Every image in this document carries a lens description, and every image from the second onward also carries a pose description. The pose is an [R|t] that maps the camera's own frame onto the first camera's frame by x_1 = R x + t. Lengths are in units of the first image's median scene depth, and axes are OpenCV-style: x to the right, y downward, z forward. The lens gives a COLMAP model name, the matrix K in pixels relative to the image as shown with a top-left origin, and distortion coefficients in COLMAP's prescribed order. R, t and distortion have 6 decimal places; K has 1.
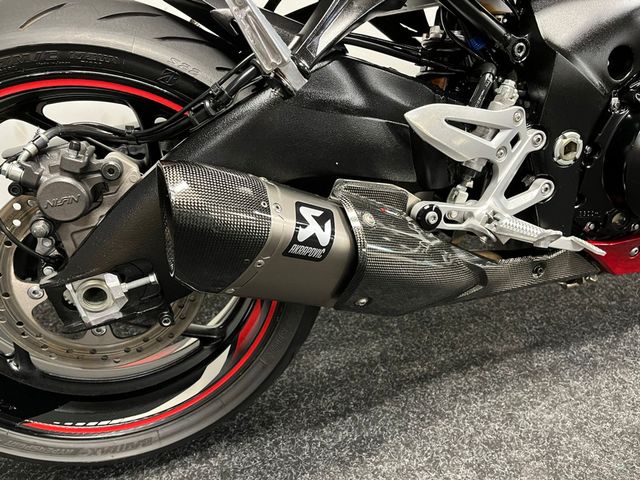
lens RADIAL K [[480.6, 0, 320.0], [0, 480.6, 240.0], [0, 0, 1]] dist [0.104619, -0.142306]
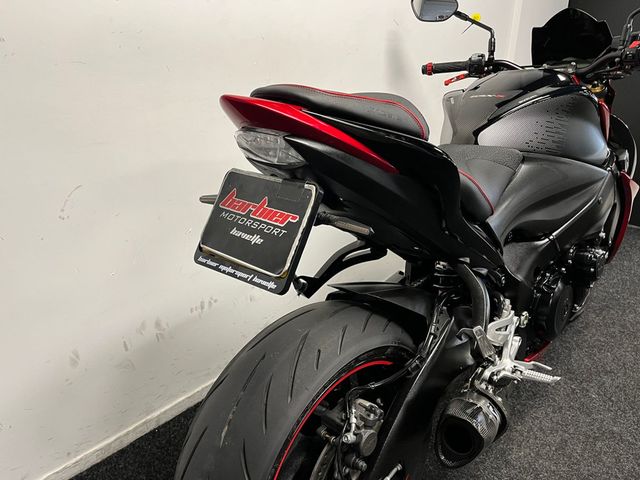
lens RADIAL K [[480.6, 0, 320.0], [0, 480.6, 240.0], [0, 0, 1]] dist [0.104619, -0.142306]
pose [[0.874617, -0.160551, 0.457460, -1.117300], [0.197529, 0.979714, -0.033813, -0.627466], [-0.442751, 0.119935, 0.888587, -0.445639]]
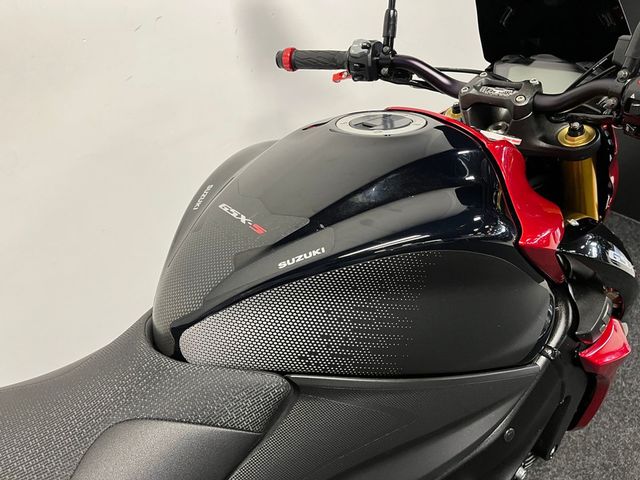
lens RADIAL K [[480.6, 0, 320.0], [0, 480.6, 240.0], [0, 0, 1]] dist [0.104619, -0.142306]
pose [[0.927909, -0.193294, 0.318781, 0.379084], [0.155125, 0.977735, 0.141316, -1.214740], [-0.338999, -0.081677, 0.937234, 0.131440]]
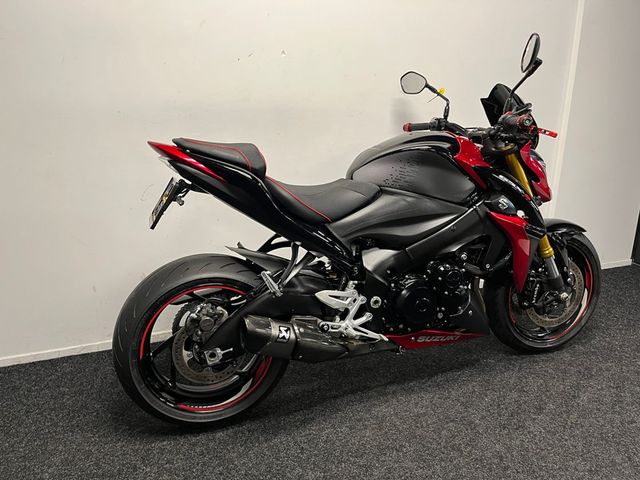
lens RADIAL K [[480.6, 0, 320.0], [0, 480.6, 240.0], [0, 0, 1]] dist [0.104619, -0.142306]
pose [[0.999668, 0.003869, 0.025472, 0.115463], [0.000339, 0.986600, -0.163157, -0.090709], [-0.025762, 0.163111, 0.986271, -1.897433]]
